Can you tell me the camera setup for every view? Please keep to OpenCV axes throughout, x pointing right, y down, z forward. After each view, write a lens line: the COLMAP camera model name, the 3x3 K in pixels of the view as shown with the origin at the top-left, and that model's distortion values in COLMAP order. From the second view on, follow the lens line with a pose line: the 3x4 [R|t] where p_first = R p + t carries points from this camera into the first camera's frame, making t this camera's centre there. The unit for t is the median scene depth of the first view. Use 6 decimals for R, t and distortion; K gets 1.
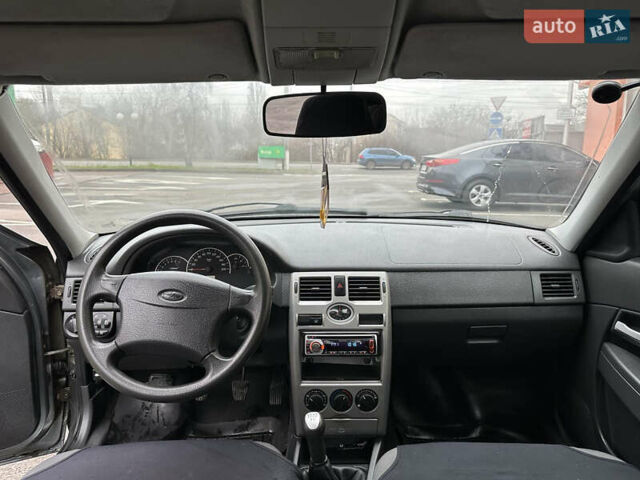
lens RADIAL K [[452.8, 0, 320.0], [0, 452.8, 240.0], [0, 0, 1]] dist [0.058708, 0.000728]
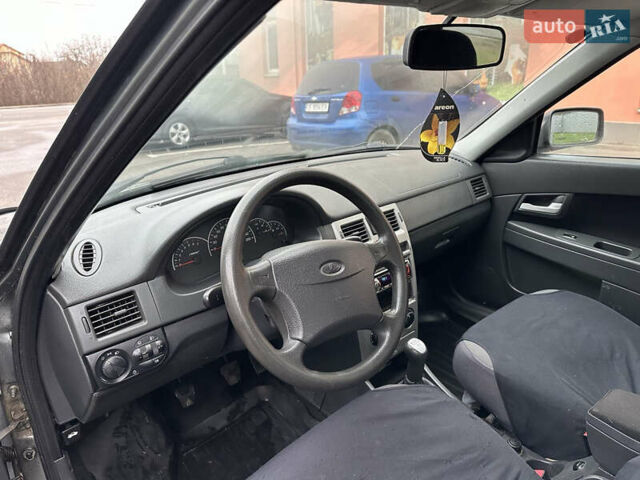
lens RADIAL K [[452.8, 0, 320.0], [0, 452.8, 240.0], [0, 0, 1]] dist [0.058708, 0.000728]
pose [[0.755534, -0.244096, 0.607935, -0.666937], [0.163288, 0.968870, 0.186085, -0.074441], [-0.634433, -0.041325, 0.771872, 0.283070]]
